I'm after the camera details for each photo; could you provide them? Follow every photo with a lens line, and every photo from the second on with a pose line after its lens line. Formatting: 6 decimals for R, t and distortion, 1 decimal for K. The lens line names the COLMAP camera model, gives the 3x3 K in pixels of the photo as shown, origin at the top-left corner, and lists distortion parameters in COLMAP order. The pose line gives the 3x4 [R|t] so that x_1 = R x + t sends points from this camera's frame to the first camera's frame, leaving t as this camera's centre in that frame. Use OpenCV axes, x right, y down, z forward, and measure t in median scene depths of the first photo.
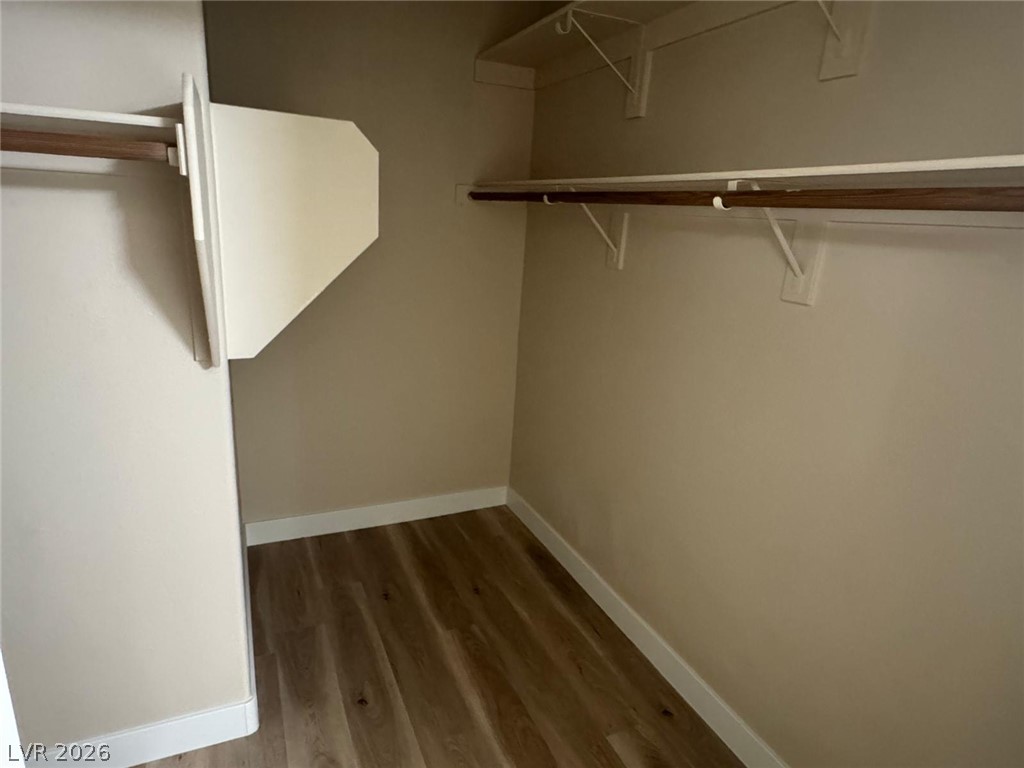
lens RADIAL K [[580.3, 0, 511.5], [0, 580.3, 372.8], [0, 0, 1]] dist [-0.005495, -0.000876]
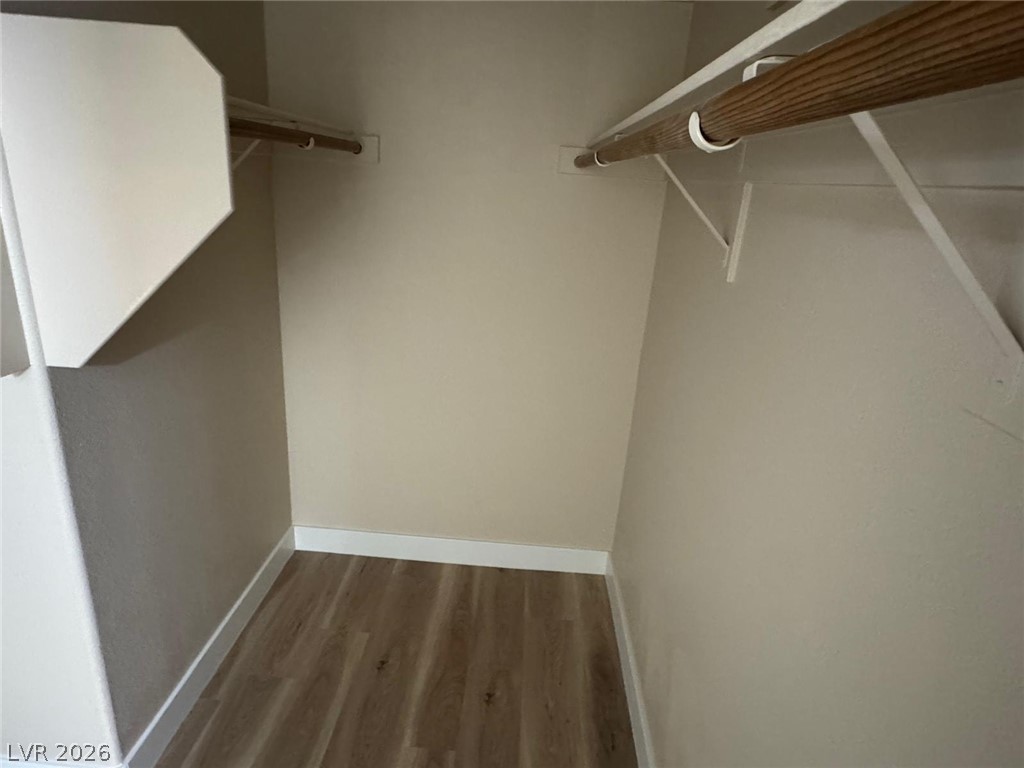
lens RADIAL K [[580.3, 0, 511.5], [0, 580.3, 372.8], [0, 0, 1]] dist [-0.005495, -0.000876]
pose [[0.891039, 0.144286, -0.430384, 0.228073], [-0.133916, 0.989494, 0.054476, -0.081724], [0.433723, 0.009095, 0.901001, 0.344892]]
